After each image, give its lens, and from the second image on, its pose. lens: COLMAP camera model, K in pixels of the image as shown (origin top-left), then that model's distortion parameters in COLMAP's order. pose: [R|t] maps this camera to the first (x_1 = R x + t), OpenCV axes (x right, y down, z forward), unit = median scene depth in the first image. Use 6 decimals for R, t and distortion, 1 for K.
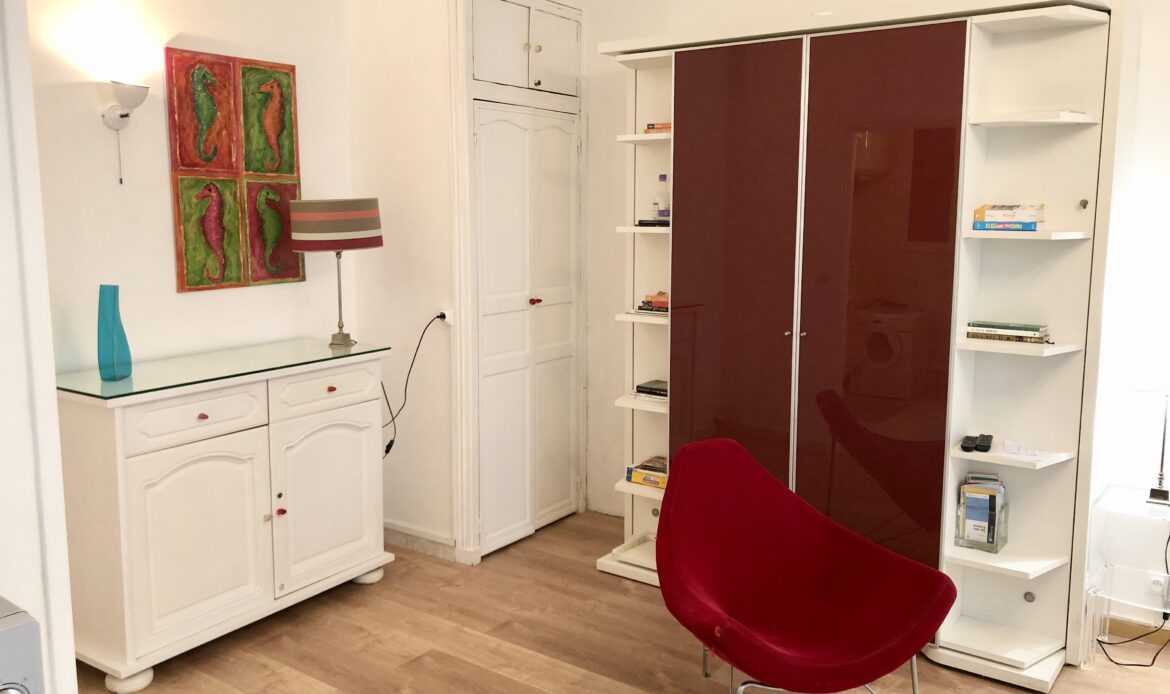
lens RADIAL K [[954.6, 0, 585.9], [0, 954.6, 330.9], [0, 0, 1]] dist [0.047239, -0.061474]
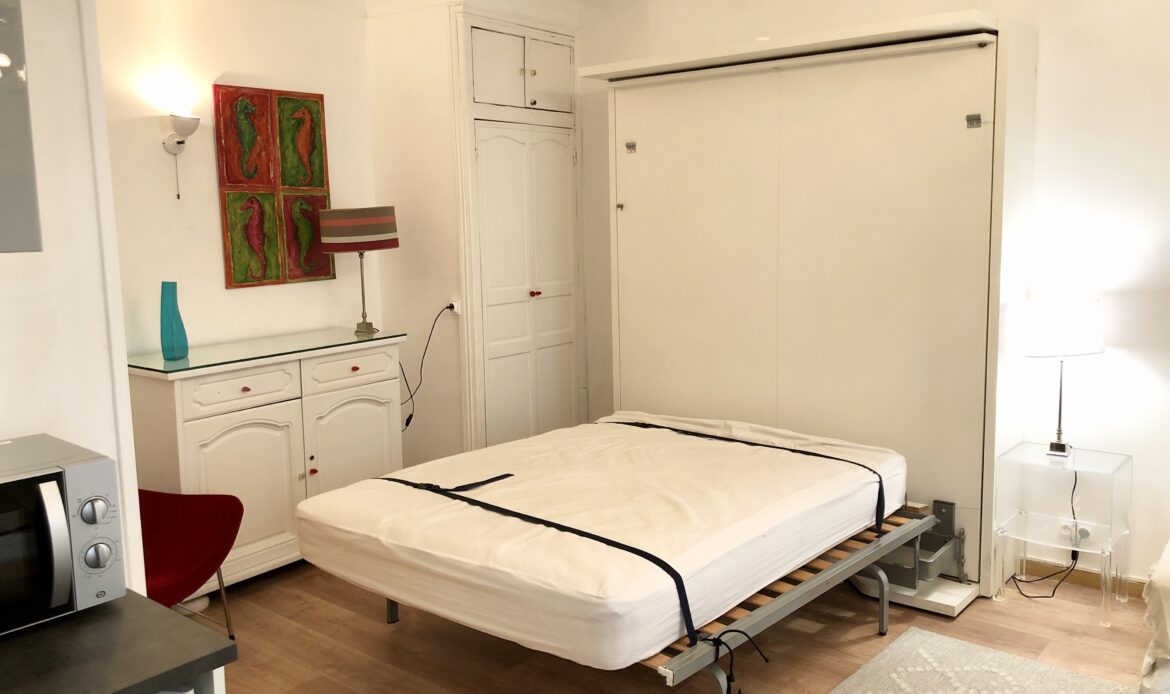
lens RADIAL K [[954.6, 0, 586.8], [0, 954.6, 331.9], [0, 0, 1]] dist [0.047239, -0.061474]
pose [[0.998066, -0.014529, -0.060440, 0.092881], [0.014209, 0.999883, -0.005714, 0.026766], [0.060516, 0.004844, 0.998155, -0.161527]]
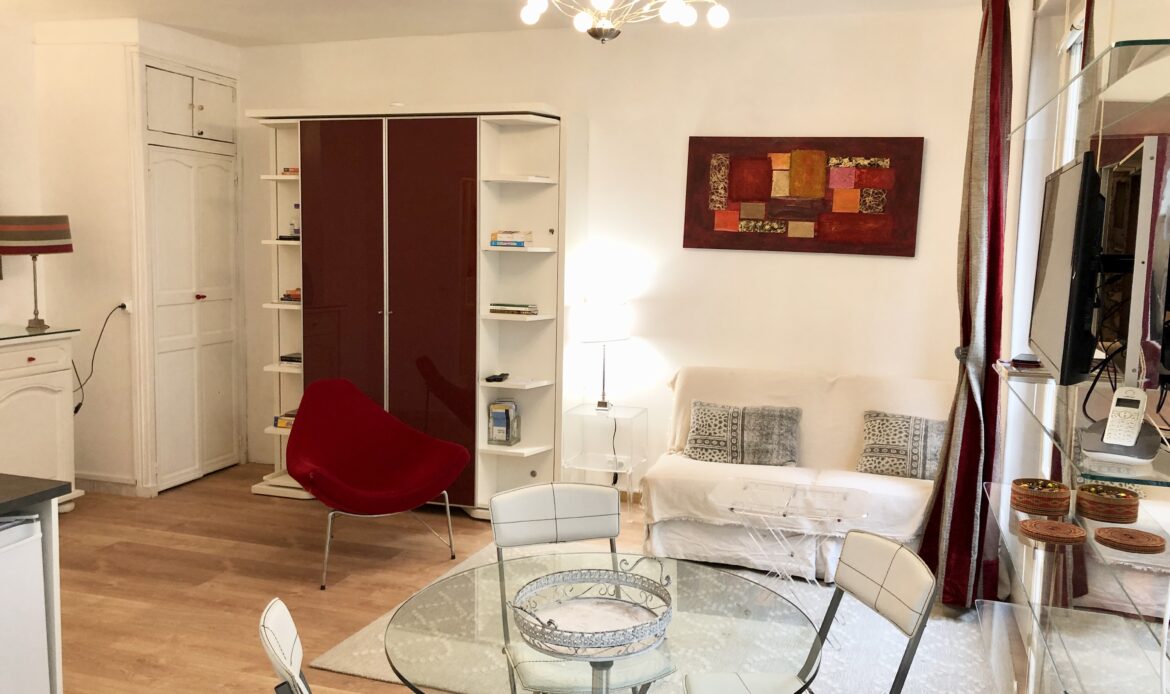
lens RADIAL K [[954.6, 0, 594.4], [0, 954.6, 335.4], [0, 0, 1]] dist [0.047239, -0.061474]
pose [[0.949022, -0.014233, 0.314887, 0.053253], [0.021945, 0.999539, -0.020959, 0.074173], [-0.314444, 0.026801, 0.948898, -0.510209]]
